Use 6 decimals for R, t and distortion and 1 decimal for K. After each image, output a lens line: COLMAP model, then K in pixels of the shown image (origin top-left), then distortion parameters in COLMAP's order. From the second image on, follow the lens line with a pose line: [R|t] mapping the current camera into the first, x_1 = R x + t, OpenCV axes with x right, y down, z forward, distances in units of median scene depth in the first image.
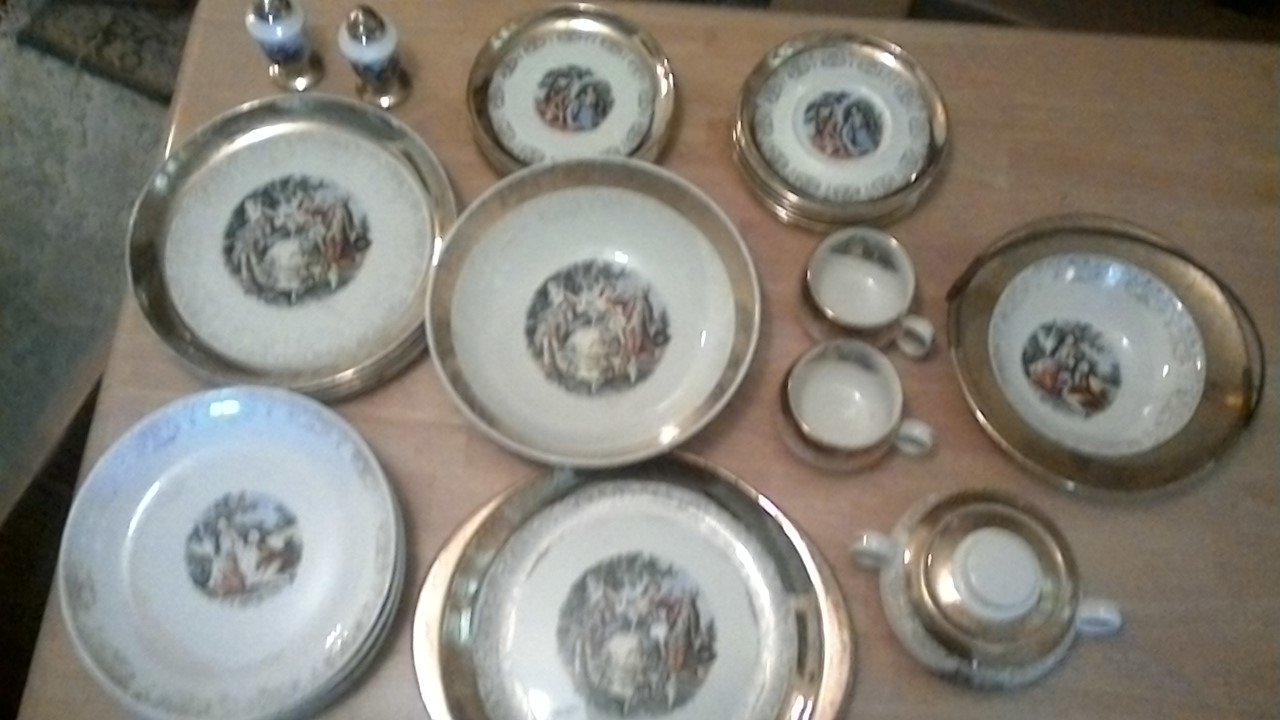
lens RADIAL K [[1154.5, 0, 640.0], [0, 1154.5, 360.0], [0, 0, 1]] dist [-0.002266, 0.004265]
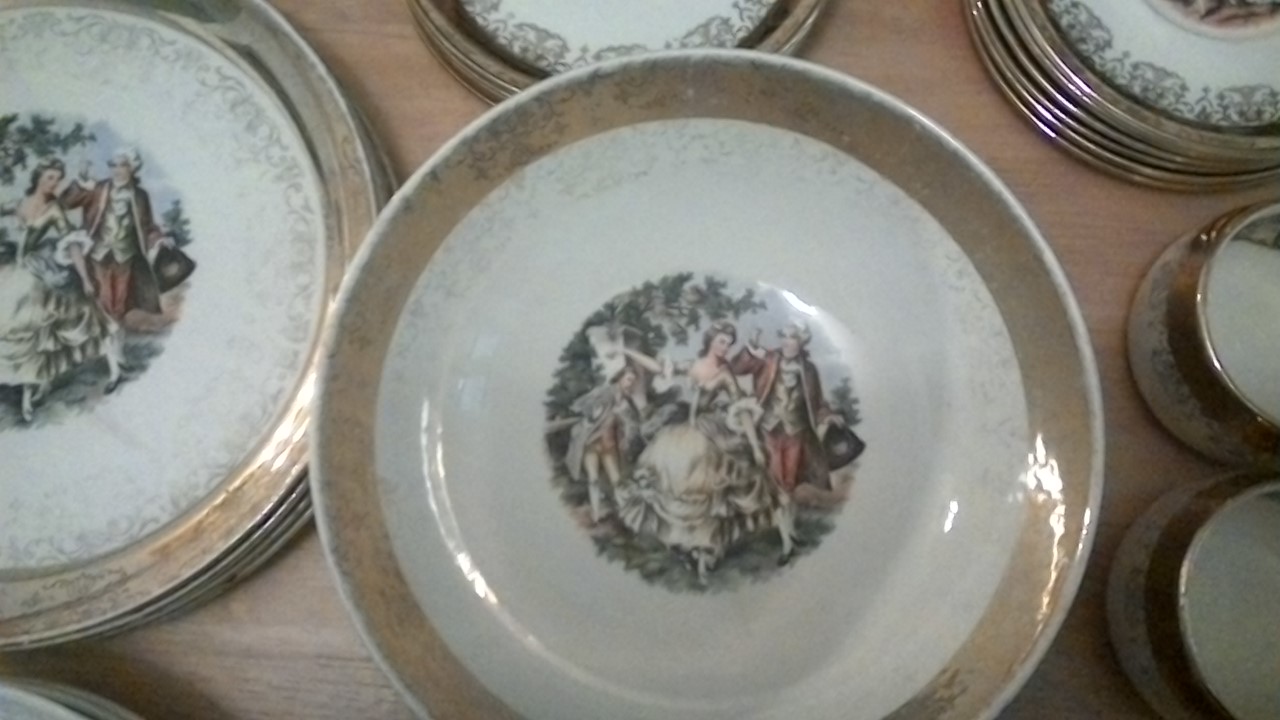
lens RADIAL K [[1154.5, 0, 640.0], [0, 1154.5, 360.0], [0, 0, 1]] dist [-0.002266, 0.004265]
pose [[0.999098, -0.040926, -0.011290, -0.055391], [0.042197, 0.986523, 0.158087, -0.128804], [0.004668, -0.158421, 0.987361, 0.549364]]
